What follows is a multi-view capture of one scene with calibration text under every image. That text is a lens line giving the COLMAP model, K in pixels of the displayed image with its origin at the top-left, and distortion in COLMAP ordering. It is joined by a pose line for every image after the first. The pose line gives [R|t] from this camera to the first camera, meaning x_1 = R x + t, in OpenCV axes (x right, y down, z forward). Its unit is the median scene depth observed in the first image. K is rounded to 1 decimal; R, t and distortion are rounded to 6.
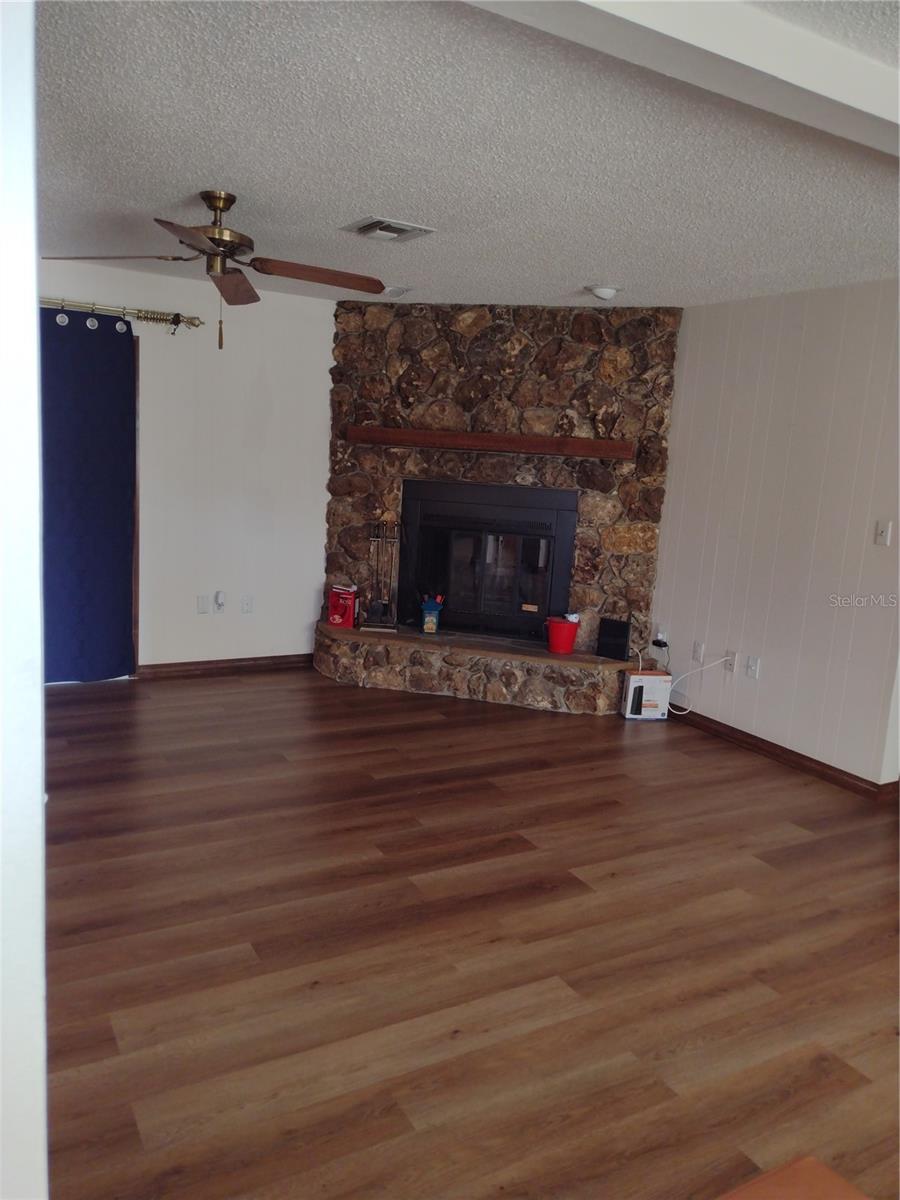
lens RADIAL K [[890.0, 0, 456.4], [0, 890.0, 606.3], [0, 0, 1]] dist [0.056240, -0.064029]
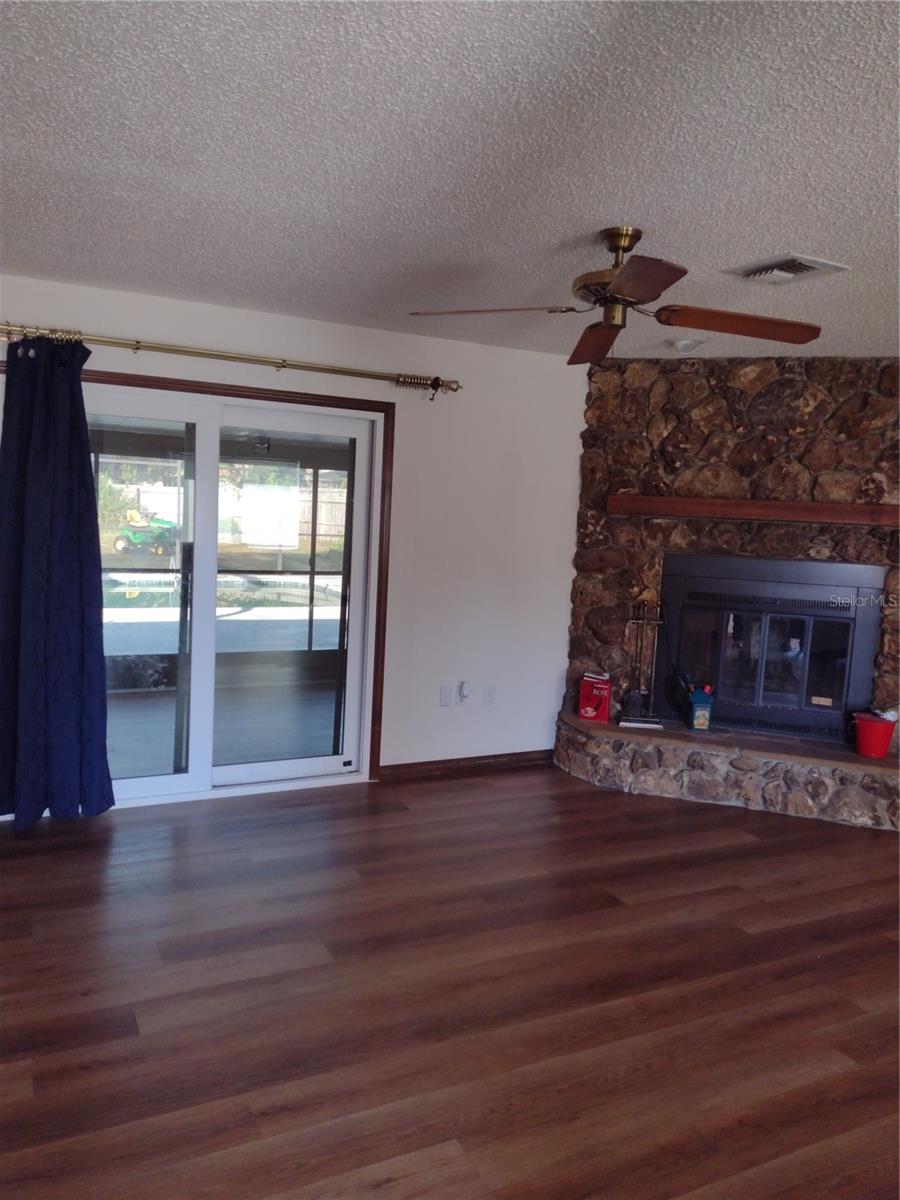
lens RADIAL K [[890.0, 0, 438.5], [0, 890.0, 595.4], [0, 0, 1]] dist [0.056240, -0.064029]
pose [[0.997564, -0.005691, -0.069529, -0.230397], [0.000769, 0.997503, -0.070616, -0.039845], [0.069757, 0.070391, 0.995077, 0.110727]]
